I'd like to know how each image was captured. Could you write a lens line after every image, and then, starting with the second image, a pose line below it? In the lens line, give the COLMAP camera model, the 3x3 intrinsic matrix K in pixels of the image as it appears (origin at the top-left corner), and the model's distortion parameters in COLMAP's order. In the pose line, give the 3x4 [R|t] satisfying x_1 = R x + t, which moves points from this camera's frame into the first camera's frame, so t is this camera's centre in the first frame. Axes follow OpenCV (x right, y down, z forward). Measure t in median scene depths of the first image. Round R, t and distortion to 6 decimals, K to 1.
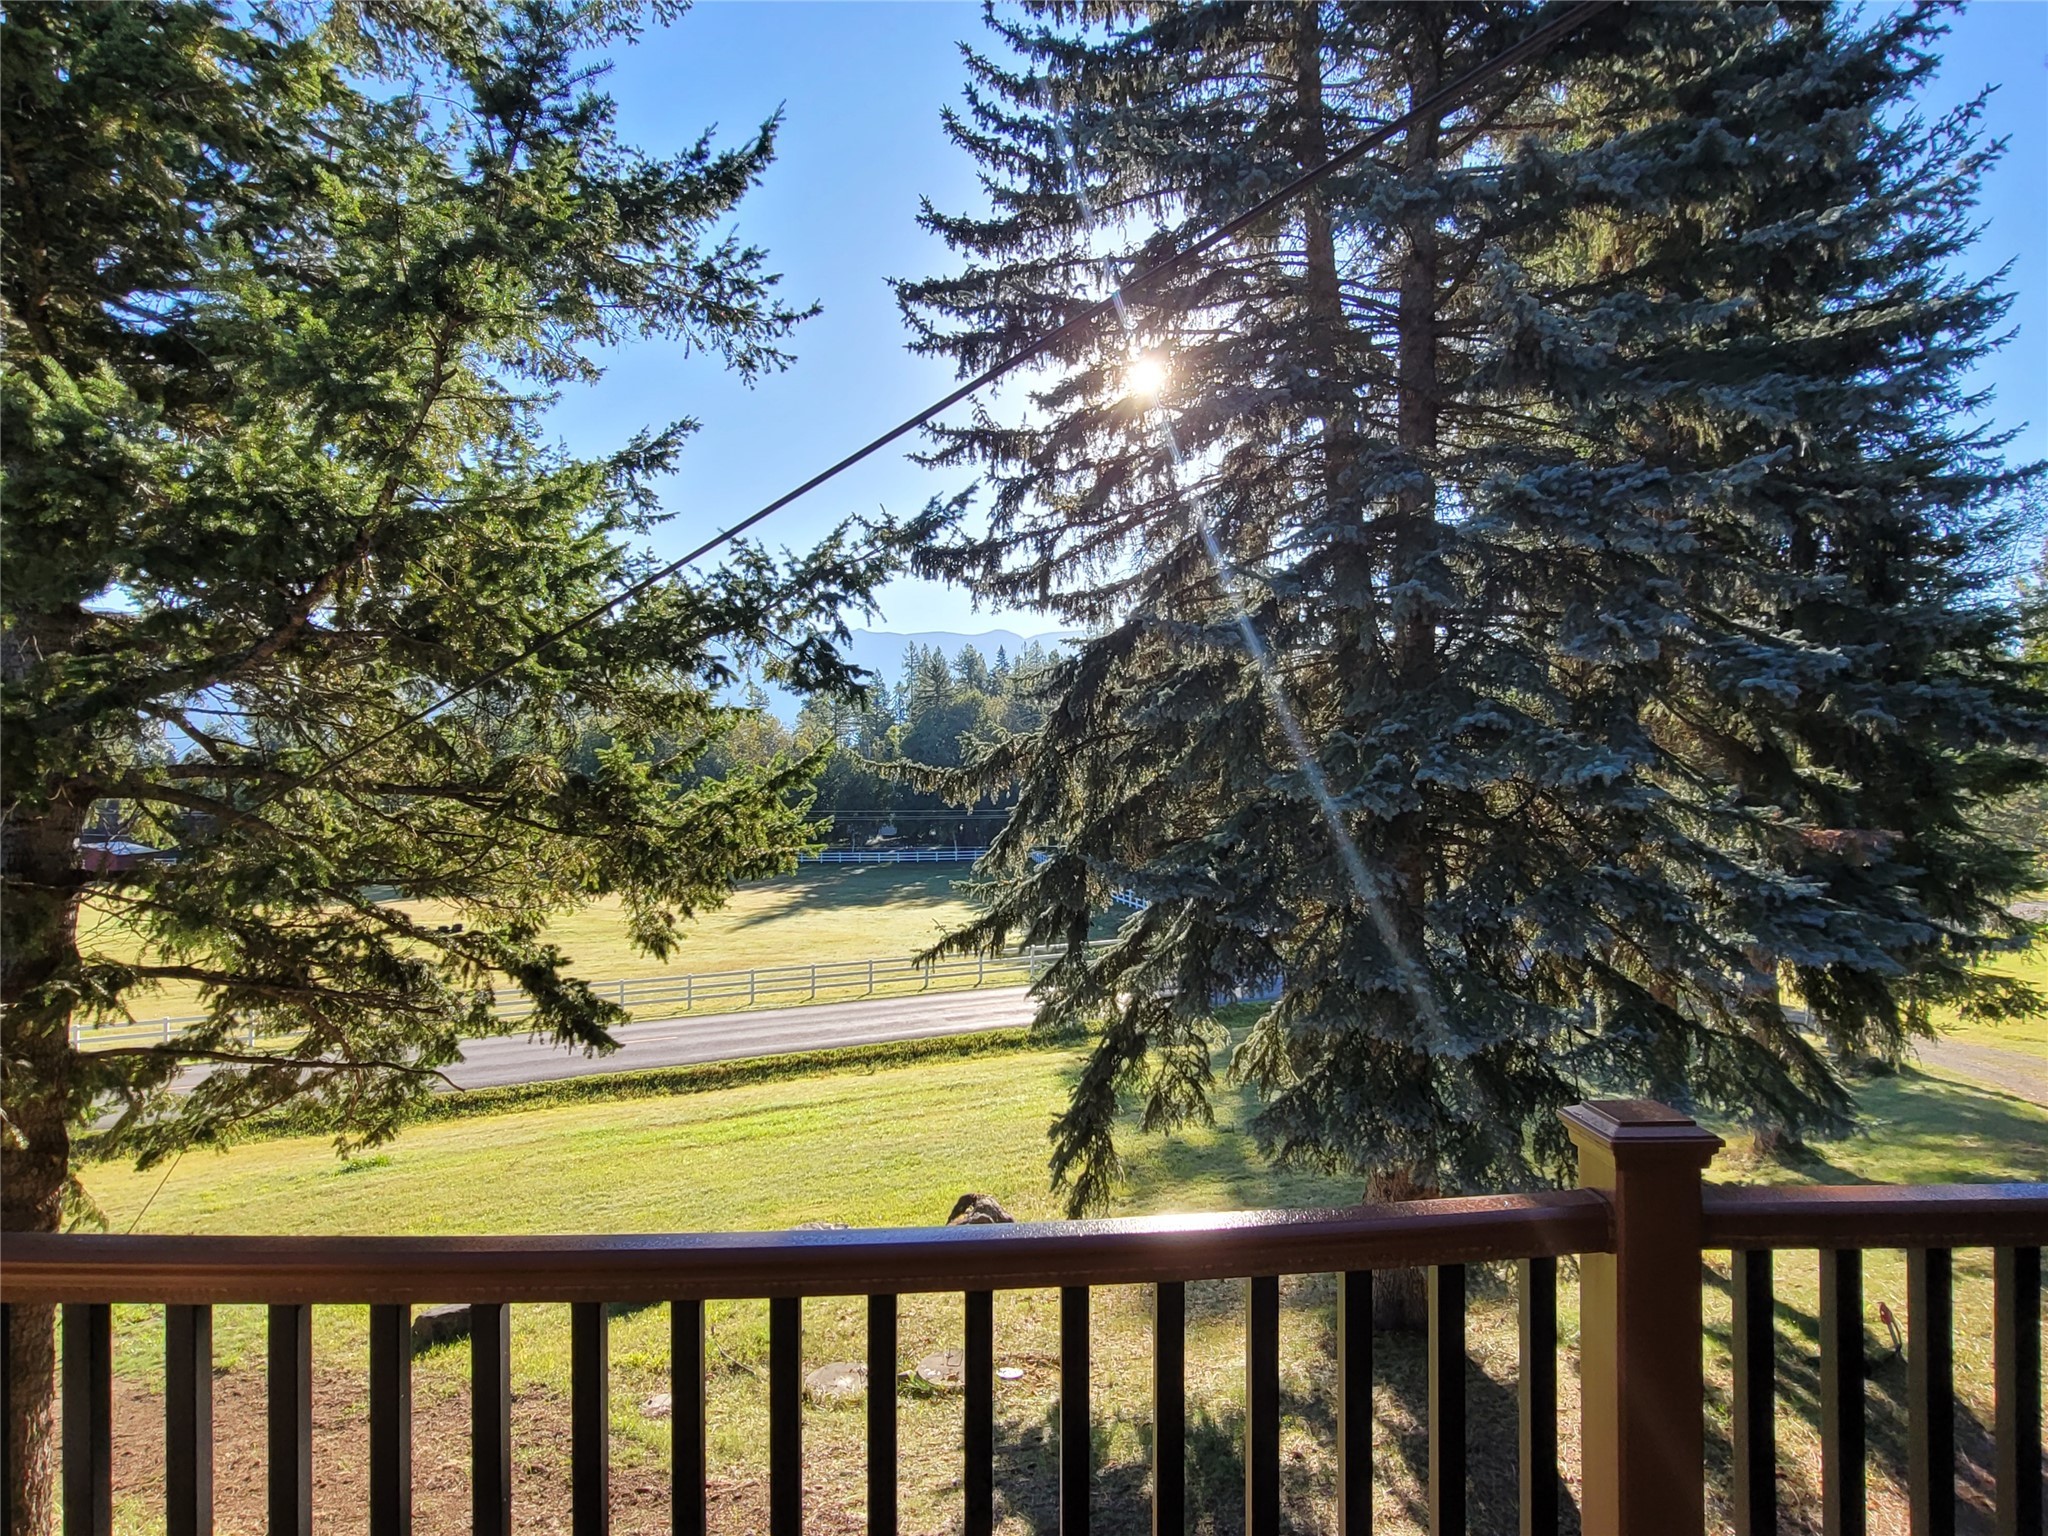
lens RADIAL K [[1171.0, 0, 1029.0], [0, 1171.0, 755.3], [0, 0, 1]] dist [-0.008355, 0.002219]
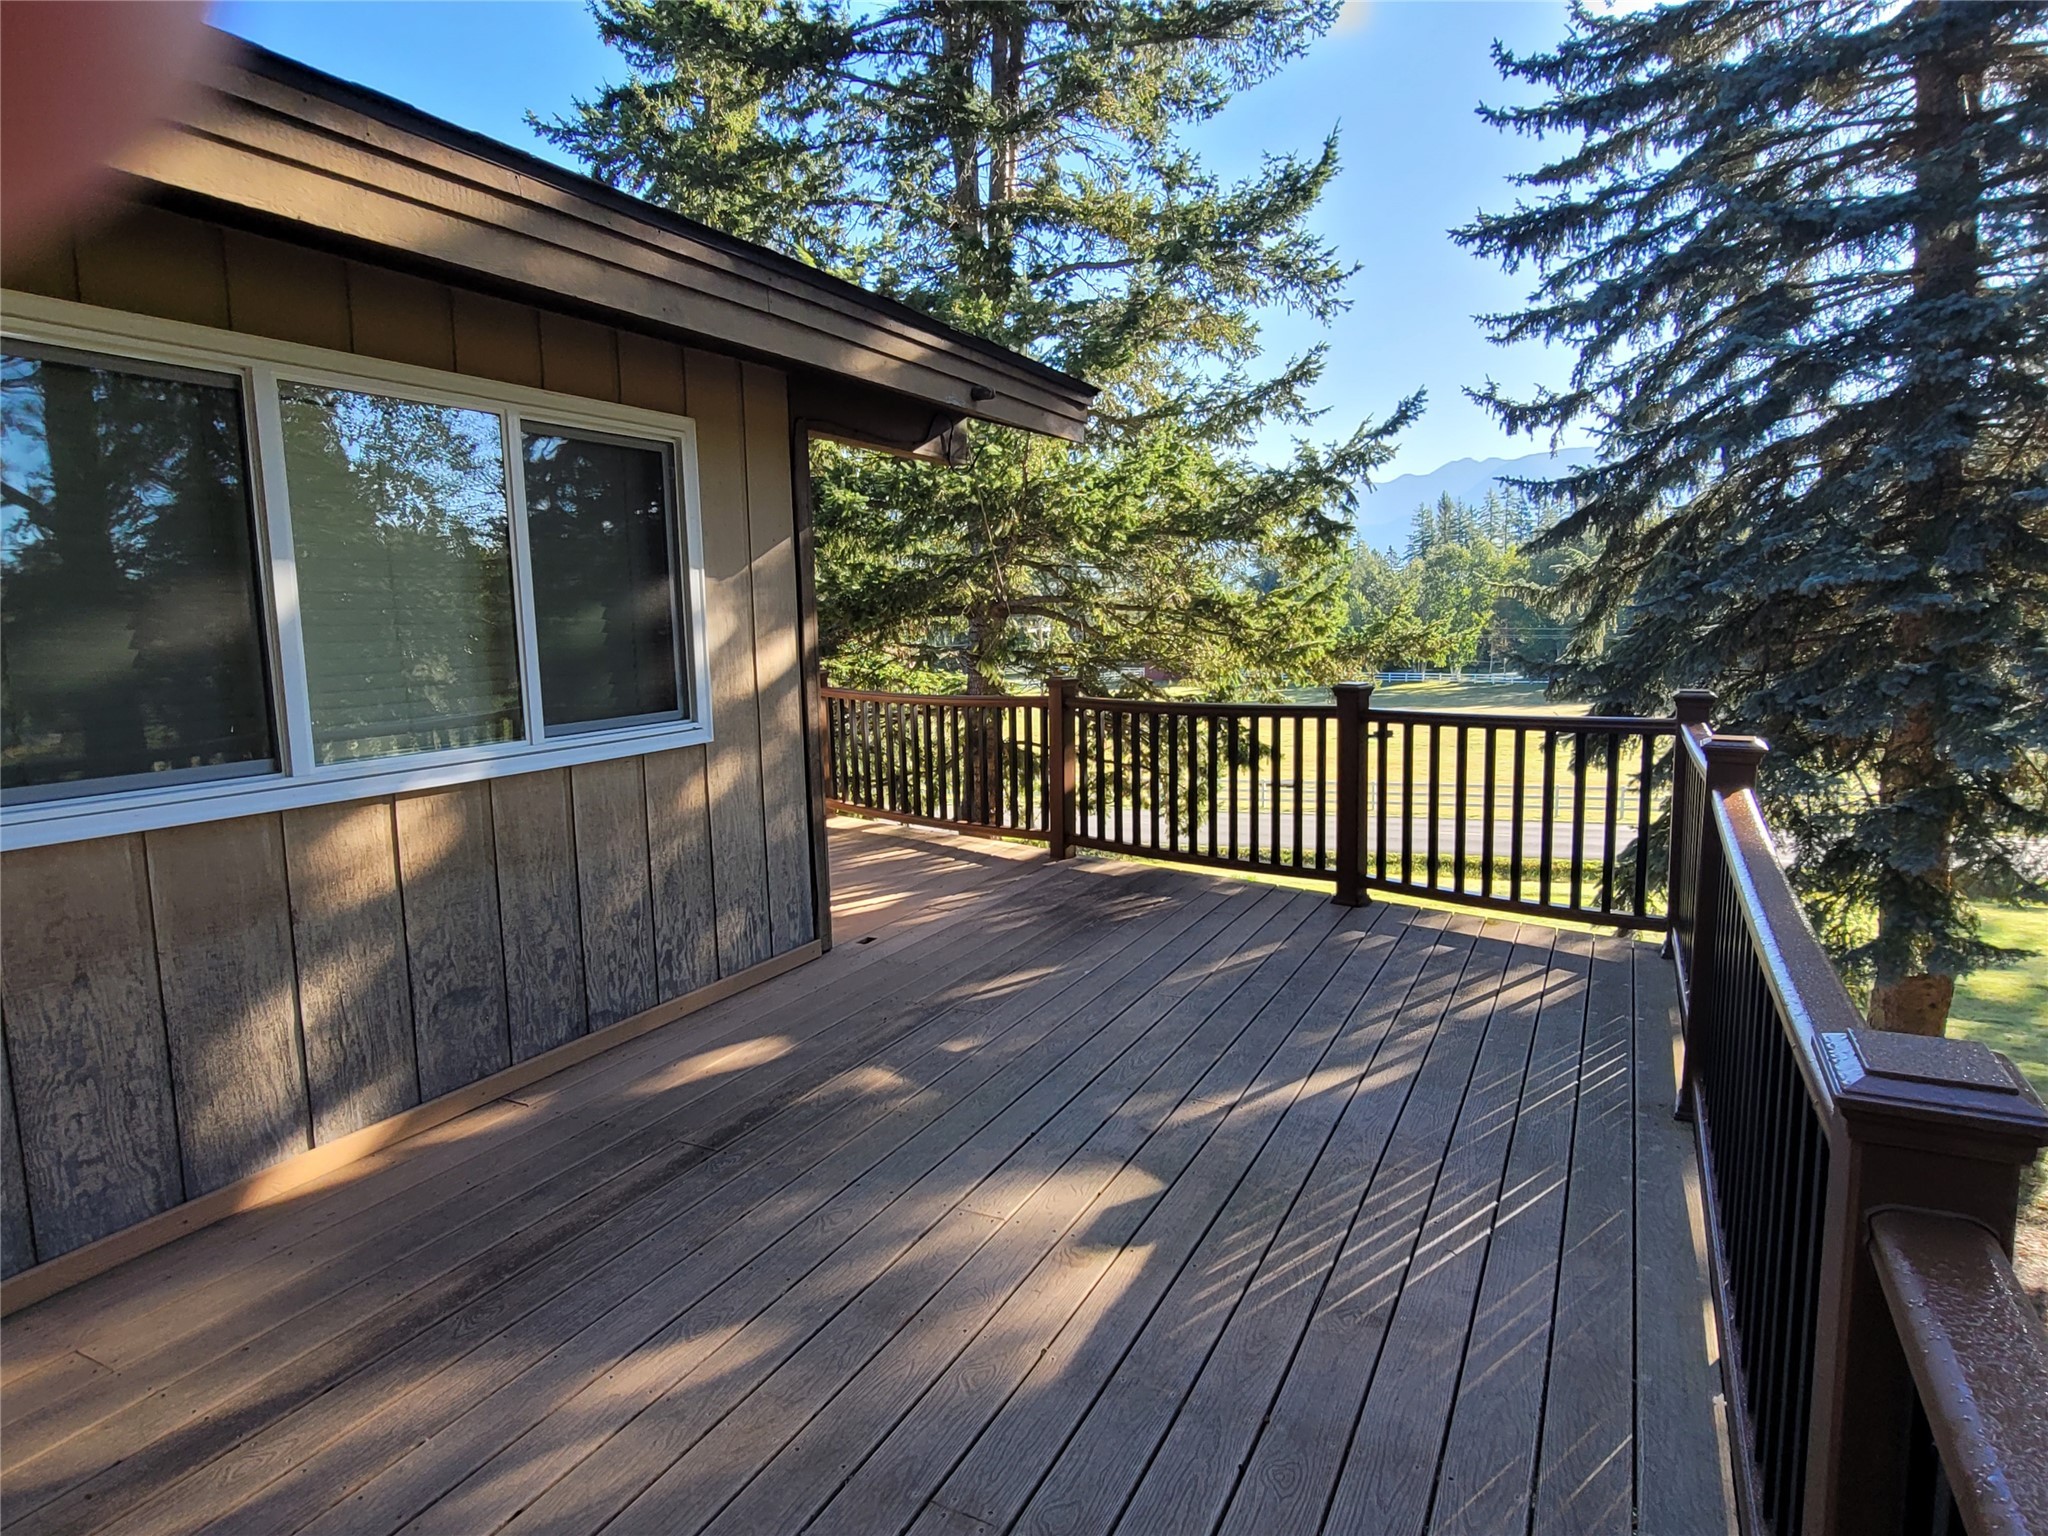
lens RADIAL K [[1171.0, 0, 1029.0], [0, 1171.0, 755.3], [0, 0, 1]] dist [-0.008355, 0.002219]
pose [[0.703354, 0.074680, -0.706906, 0.491852], [0.032651, 0.990022, 0.137077, 0.000561], [0.710090, -0.119495, 0.693897, -0.290968]]
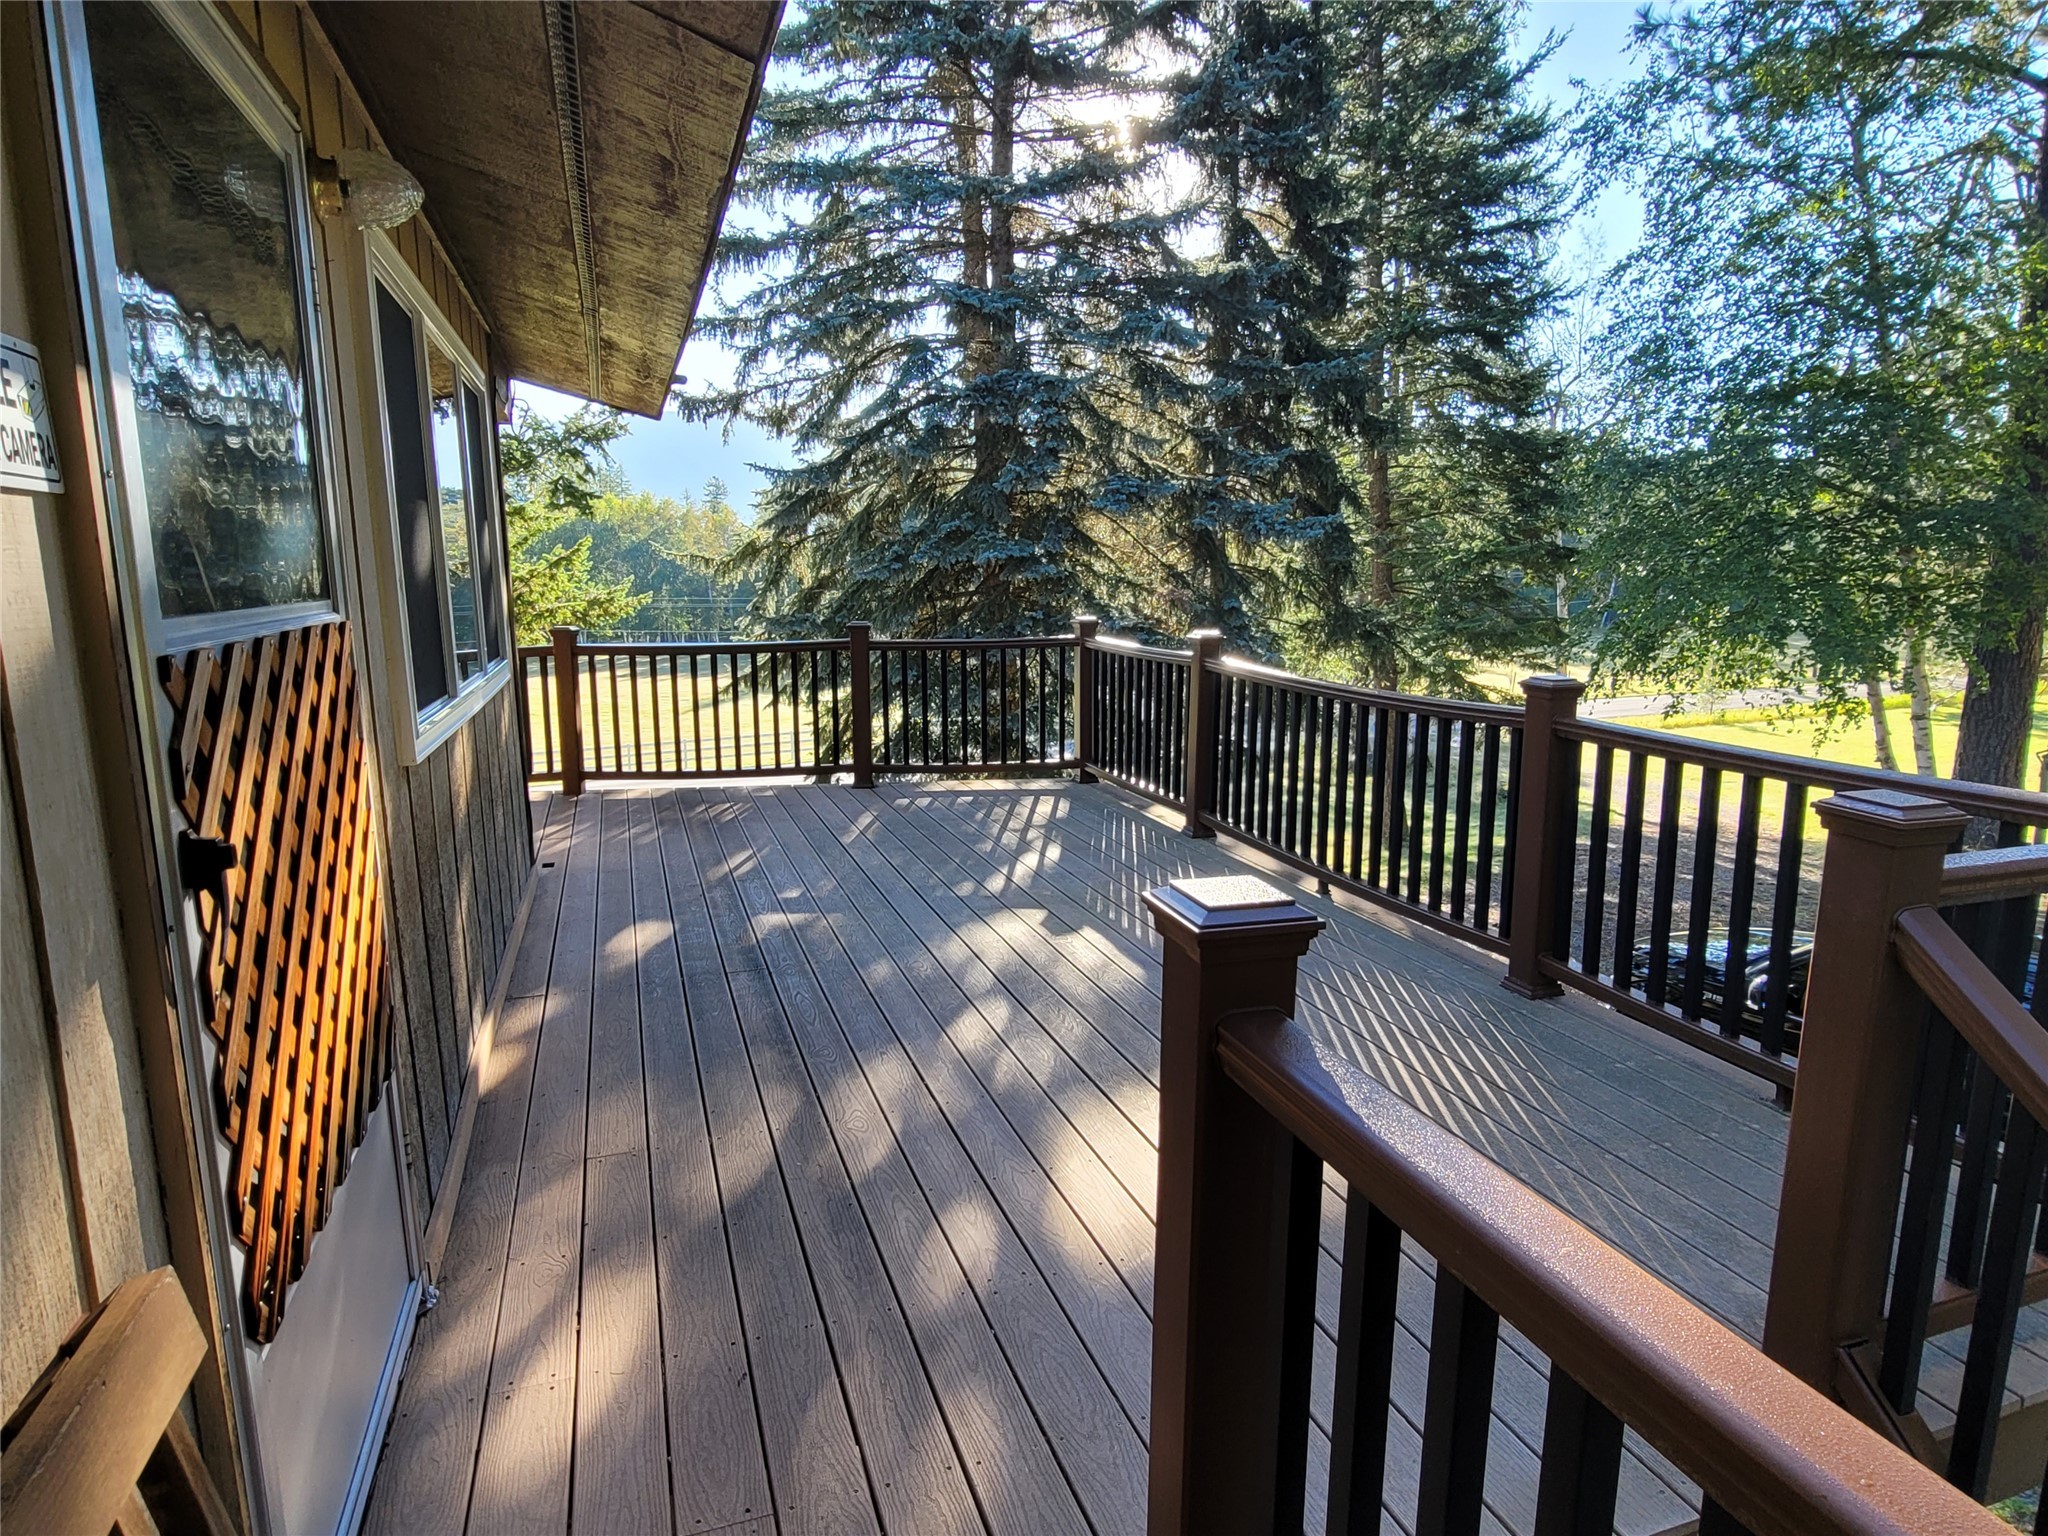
lens RADIAL K [[1171.0, 0, 1029.0], [0, 1171.0, 755.3], [0, 0, 1]] dist [-0.008355, 0.002219]
pose [[0.999828, -0.006393, 0.017395, 0.322020], [0.003224, 0.984309, 0.176426, -0.000519], [-0.018250, -0.176340, 0.984160, -0.516866]]
